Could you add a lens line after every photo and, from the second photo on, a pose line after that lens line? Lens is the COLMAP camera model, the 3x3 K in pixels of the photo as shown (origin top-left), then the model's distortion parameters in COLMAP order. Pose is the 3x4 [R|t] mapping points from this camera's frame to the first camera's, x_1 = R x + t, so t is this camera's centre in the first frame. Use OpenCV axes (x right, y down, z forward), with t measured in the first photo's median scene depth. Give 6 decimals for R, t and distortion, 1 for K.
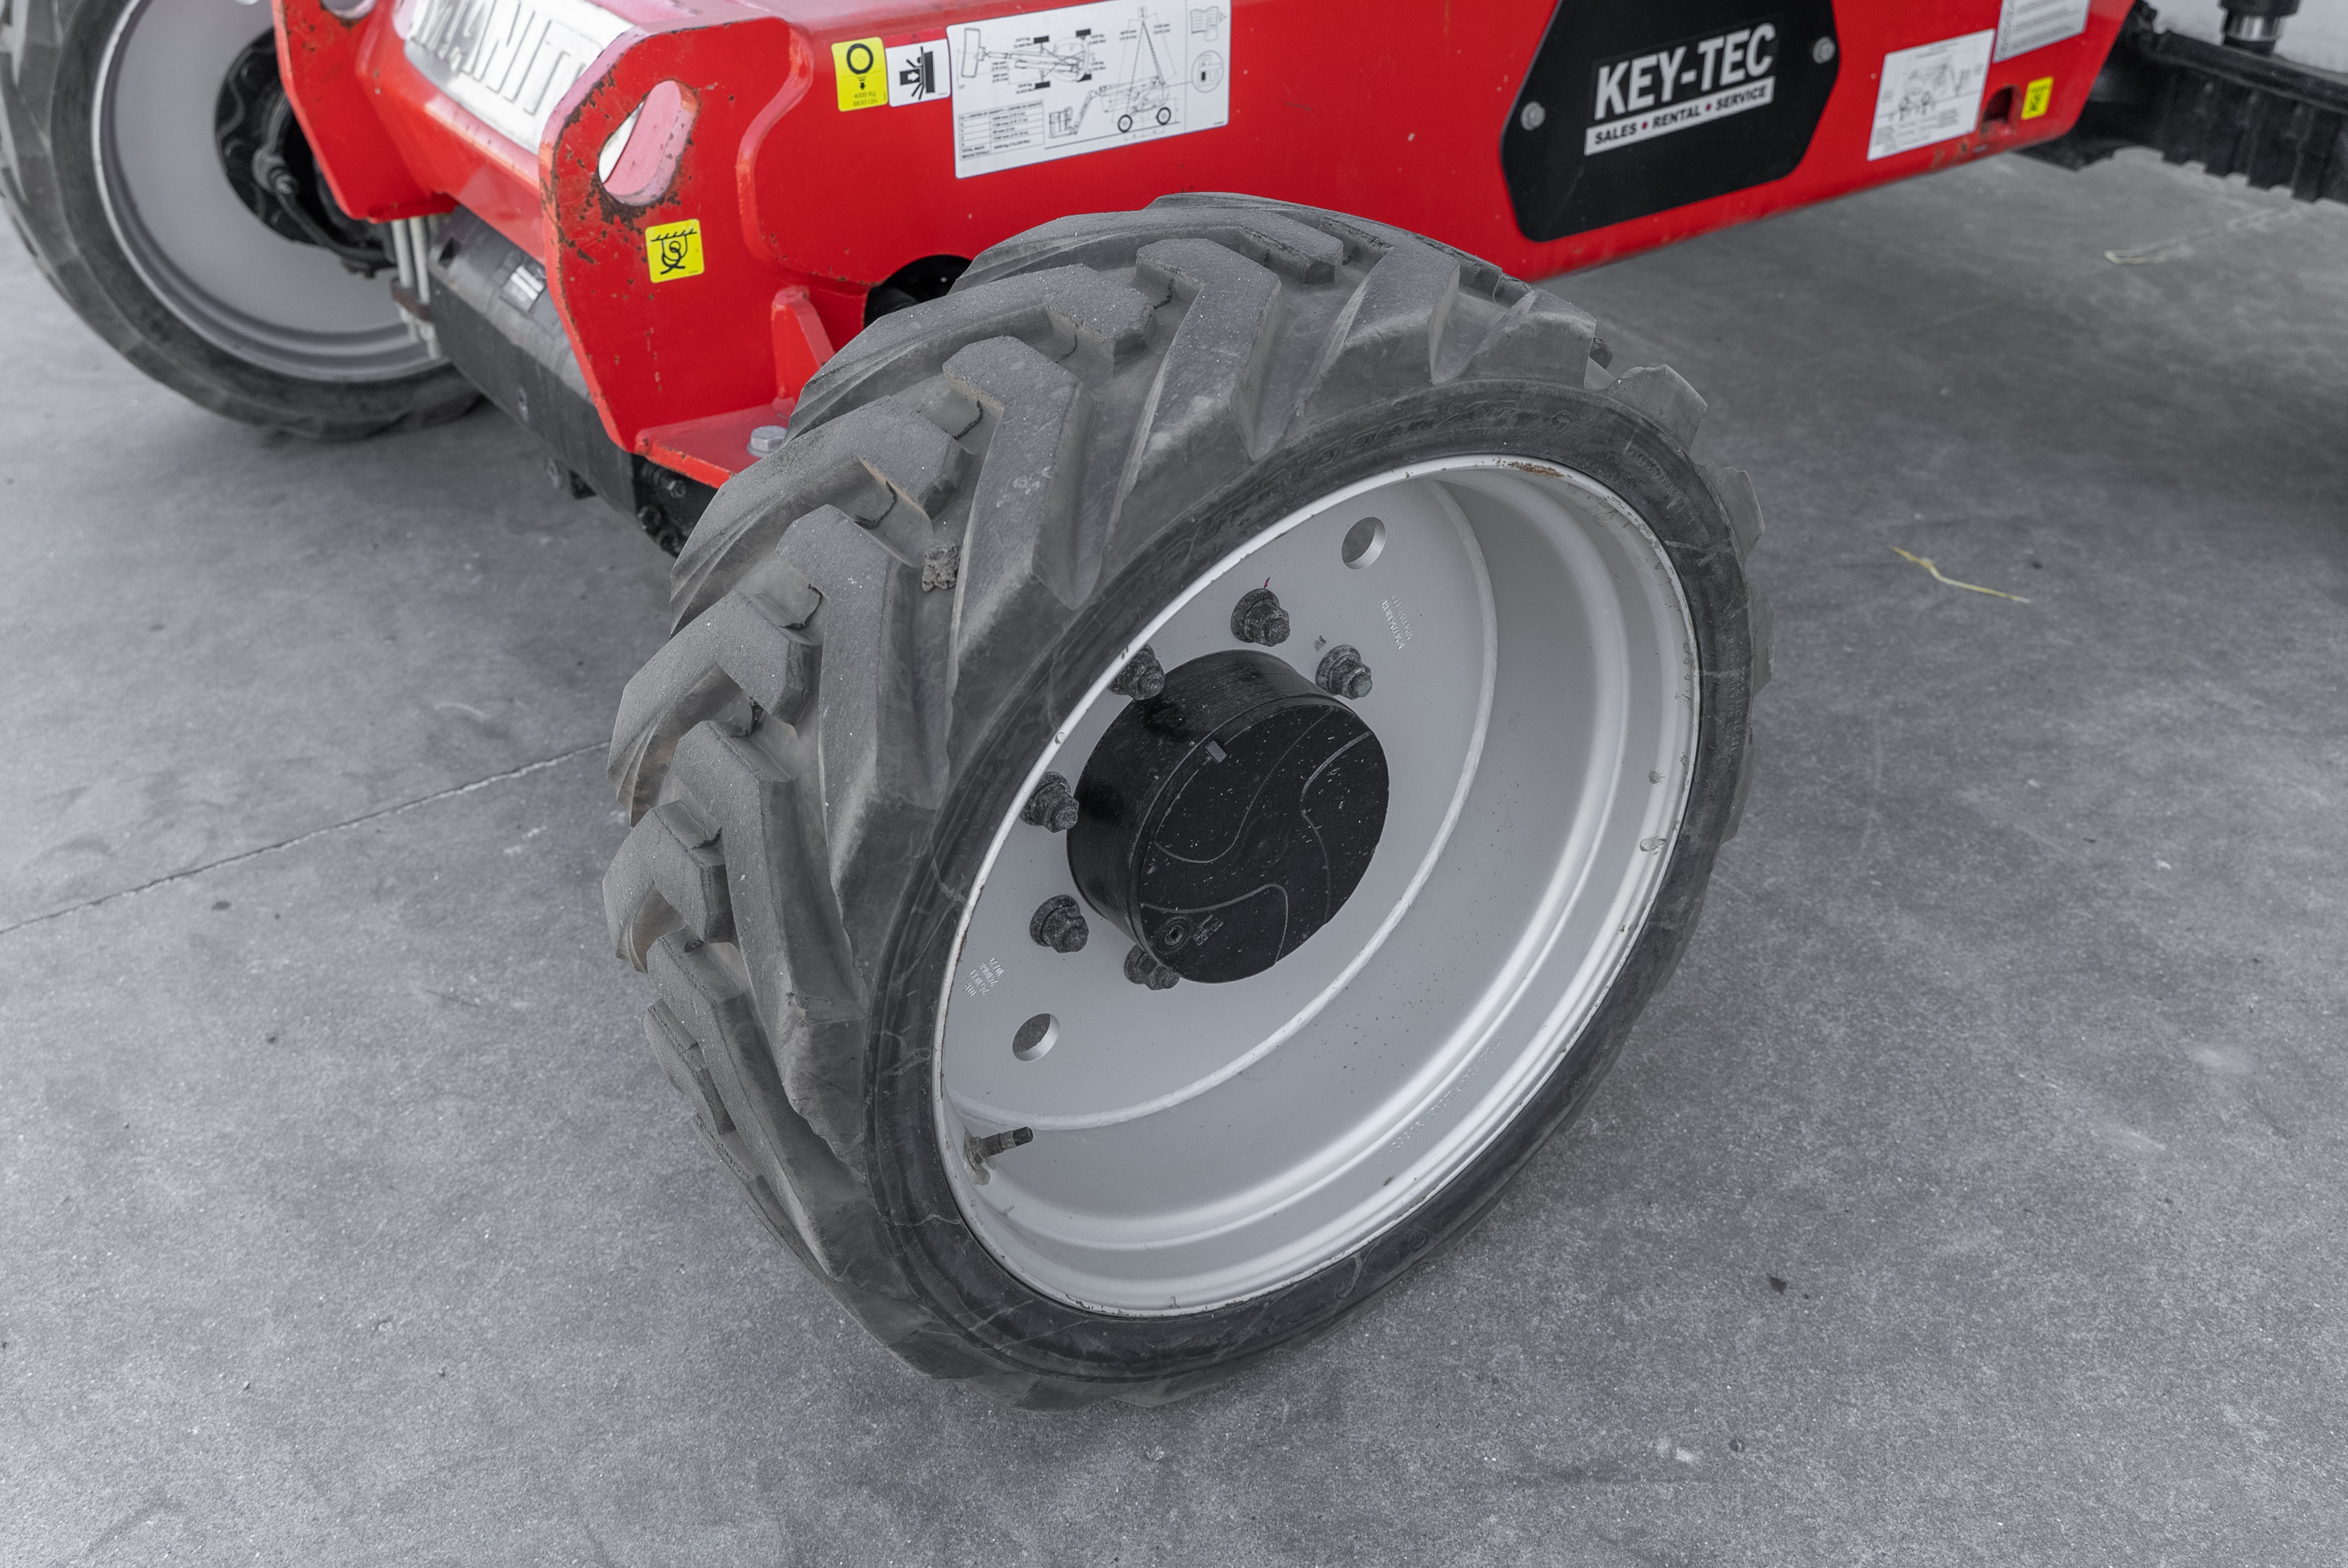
lens RADIAL K [[2057.2, 0, 1172.0], [0, 2057.2, 778.9], [0, 0, 1]] dist [0.011807, -0.015017]
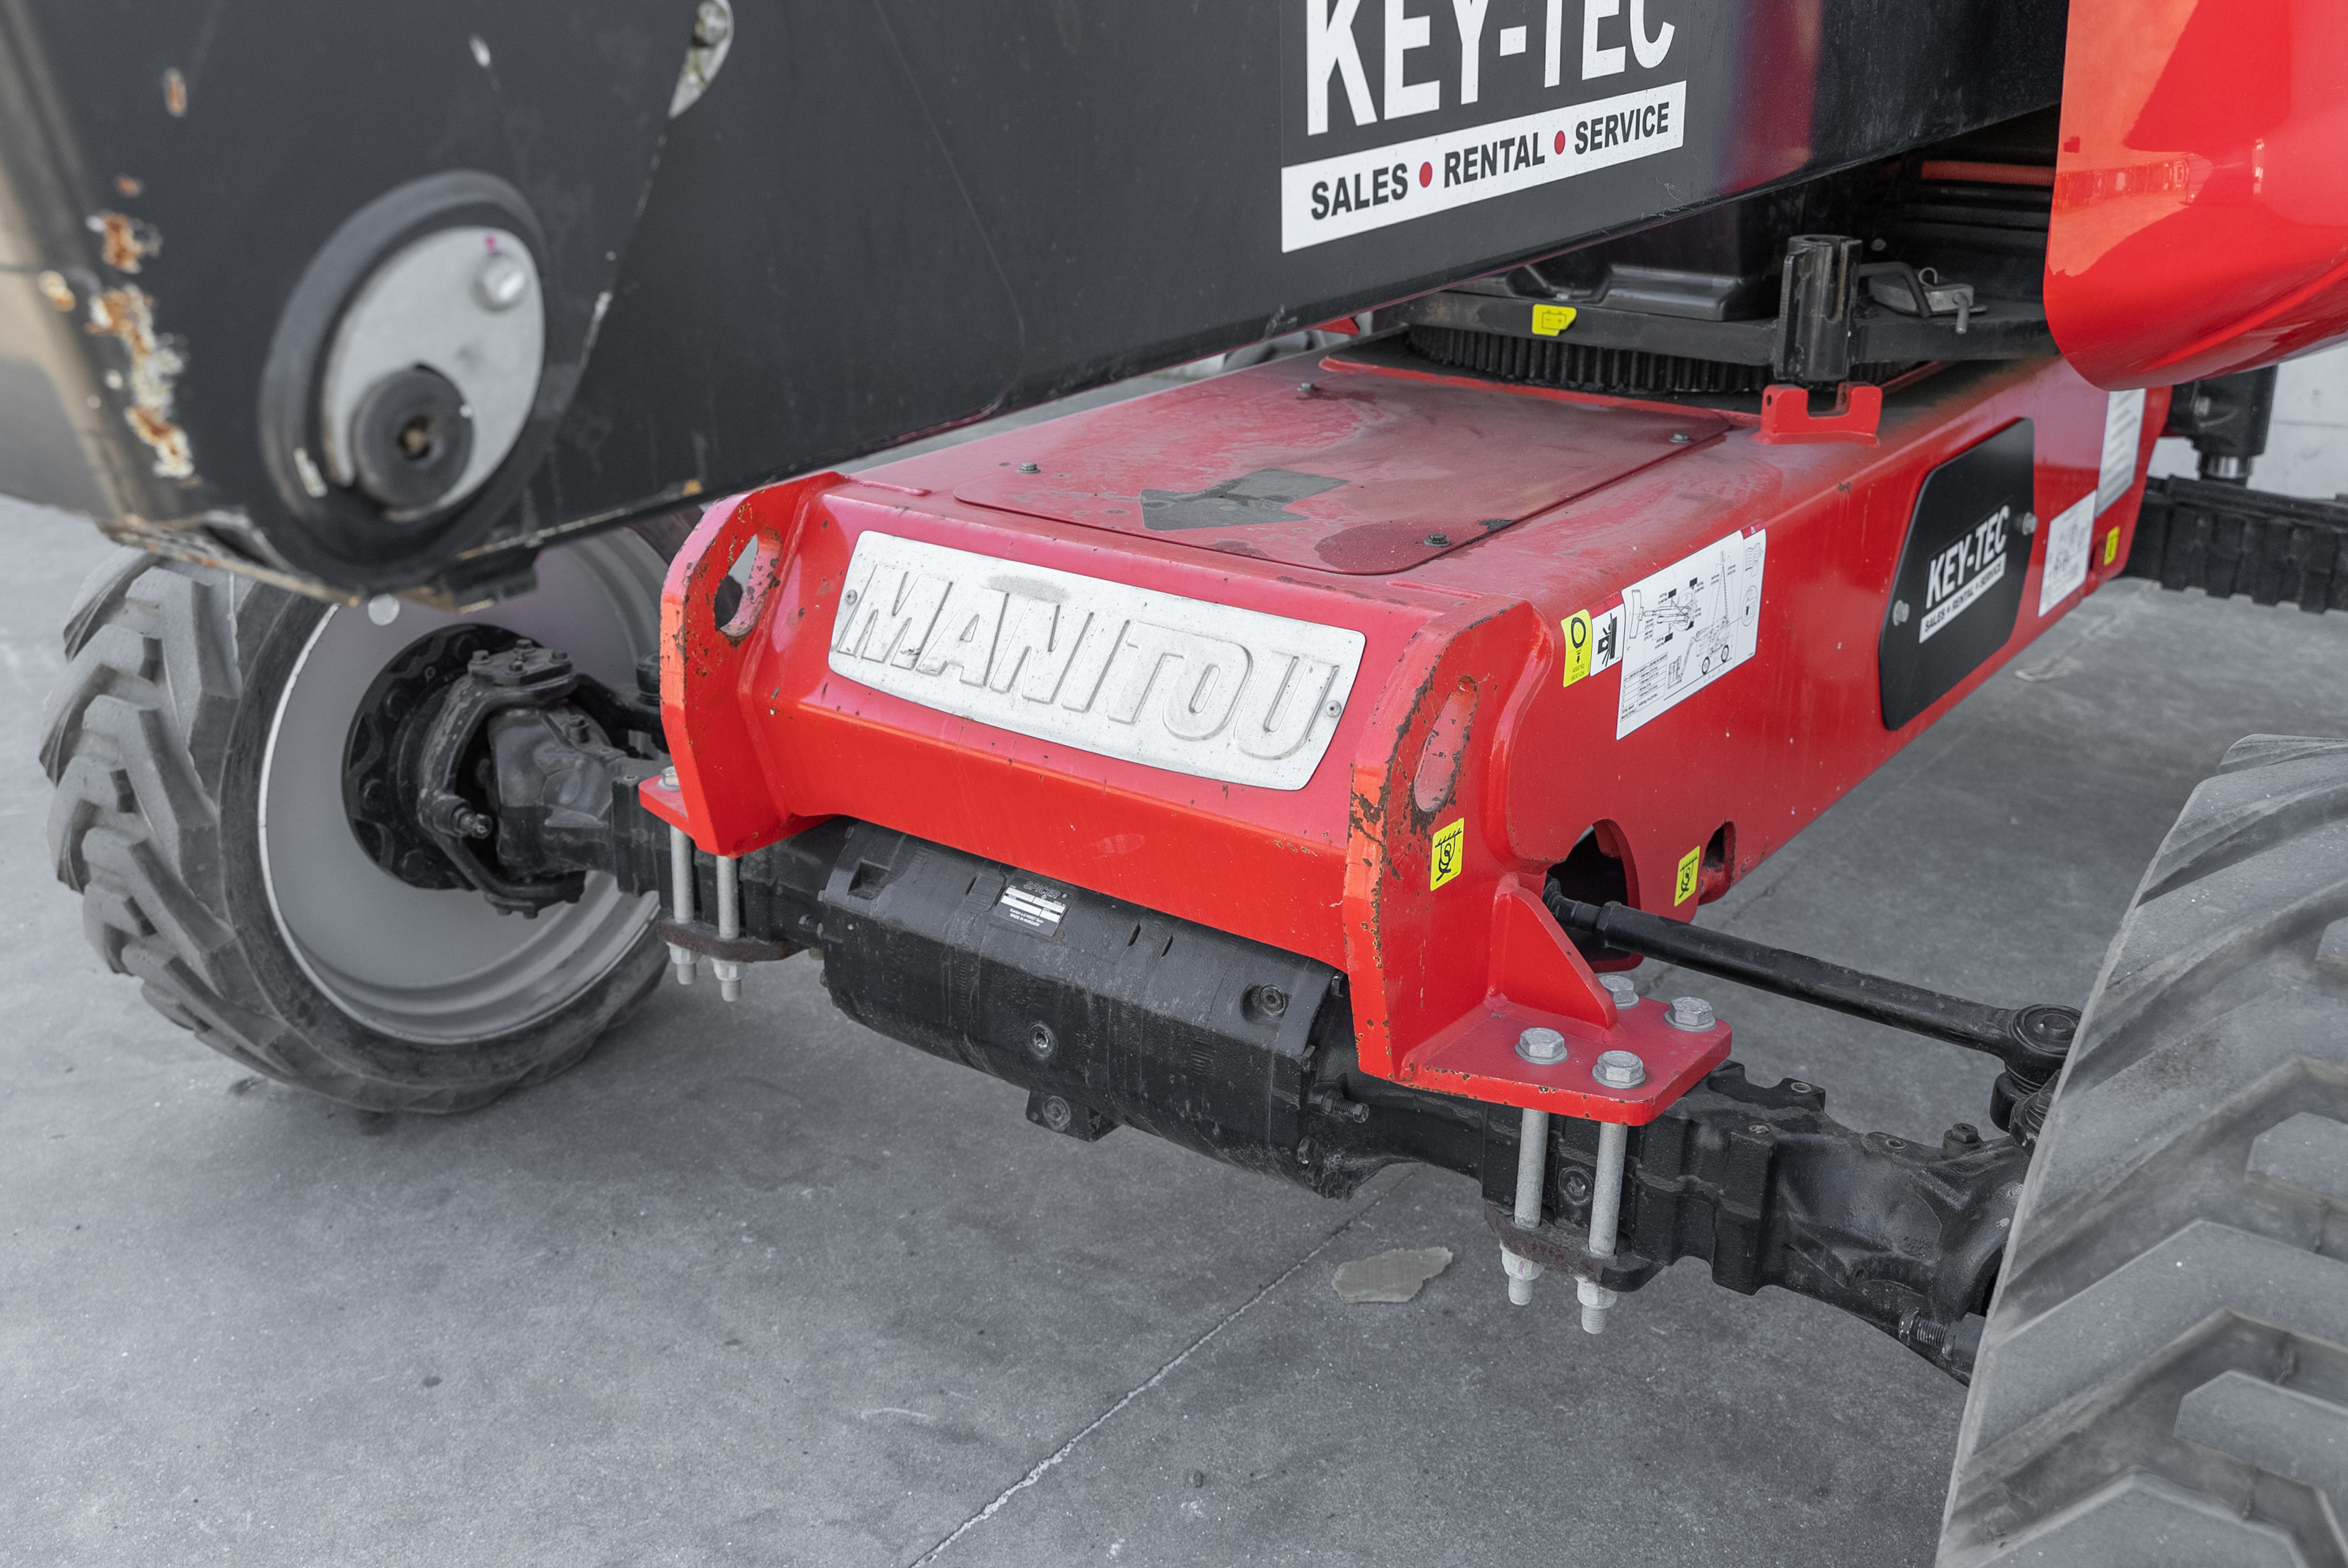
lens RADIAL K [[2242.3, 0, 1176.3], [0, 2242.3, 788.1], [0, 0, 1]] dist [-0.002079, 0.000000]
pose [[0.957698, -0.115624, 0.263526, -0.386259], [0.170824, 0.965356, -0.197248, -0.069209], [-0.231590, 0.233921, 0.944271, 0.055018]]
